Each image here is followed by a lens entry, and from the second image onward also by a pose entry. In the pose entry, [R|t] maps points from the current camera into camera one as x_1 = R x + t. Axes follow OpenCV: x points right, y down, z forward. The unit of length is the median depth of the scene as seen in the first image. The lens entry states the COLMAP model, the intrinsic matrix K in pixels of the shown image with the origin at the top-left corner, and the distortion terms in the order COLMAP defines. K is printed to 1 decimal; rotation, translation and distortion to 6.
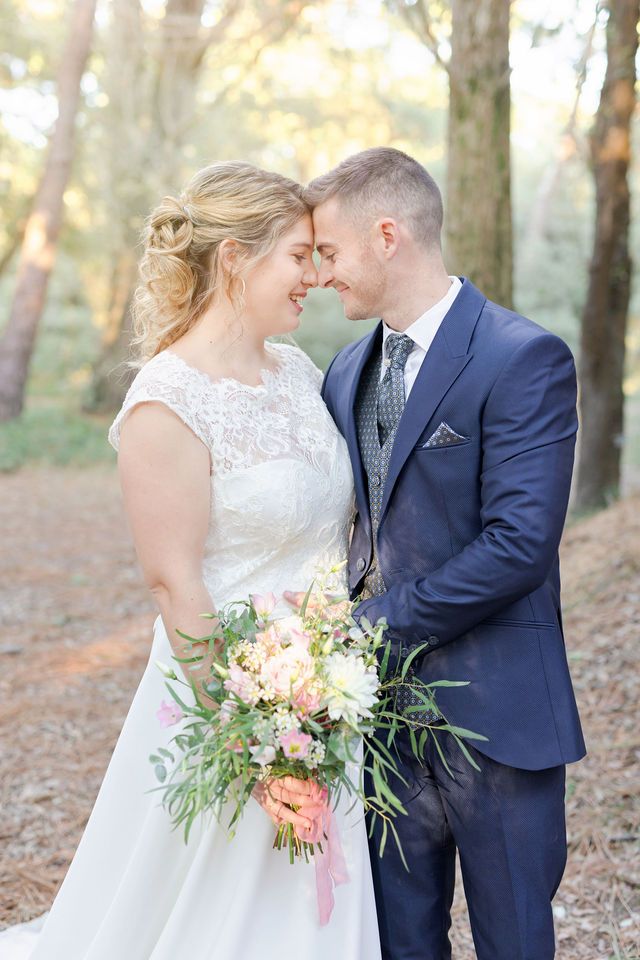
lens RADIAL K [[1342.9, 0, 316.7], [0, 1342.9, 480.8], [0, 0, 1]] dist [-0.019329, 0.000000]
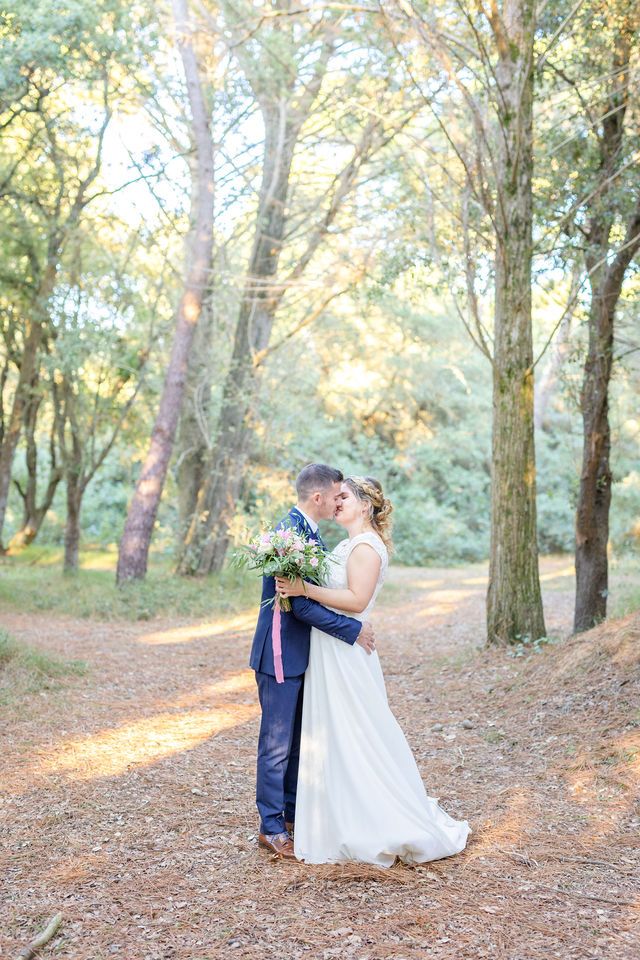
lens RADIAL K [[1342.9, 0, 326.4], [0, 1342.9, 481.0], [0, 0, 1]] dist [-0.019329, 0.000000]
pose [[0.999924, 0.008532, 0.008860, -0.121380], [-0.007325, 0.991708, -0.128300, 0.050327], [-0.009881, 0.128226, 0.991696, -0.615668]]
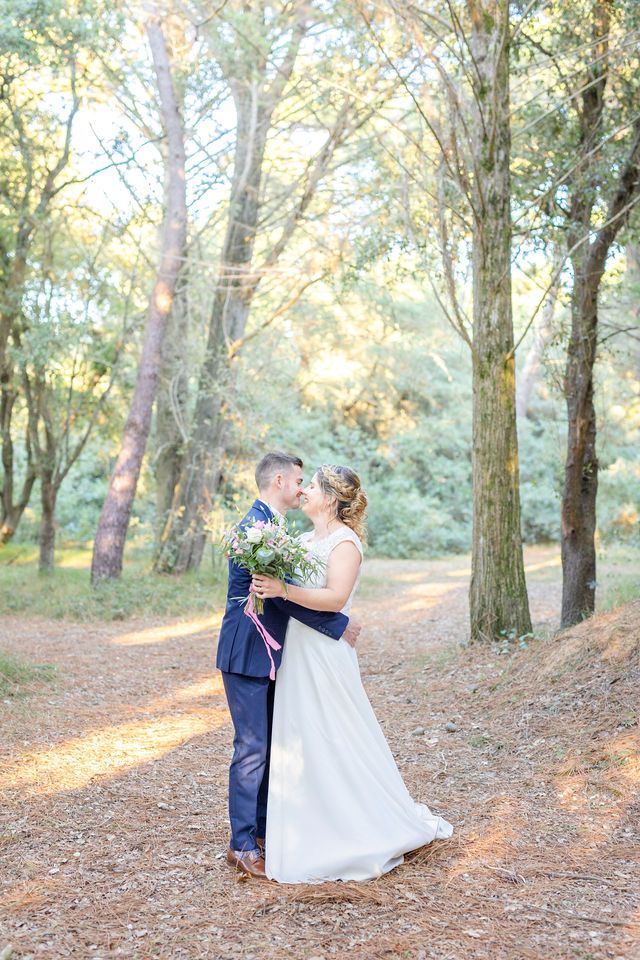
lens RADIAL K [[1342.9, 0, 315.2], [0, 1342.9, 473.5], [0, 0, 1]] dist [-0.019329, 0.000000]
pose [[0.999912, -0.008461, 0.010257, -0.106659], [0.009705, 0.991732, -0.127962, 0.041864], [-0.009090, 0.128050, 0.991726, -0.552562]]
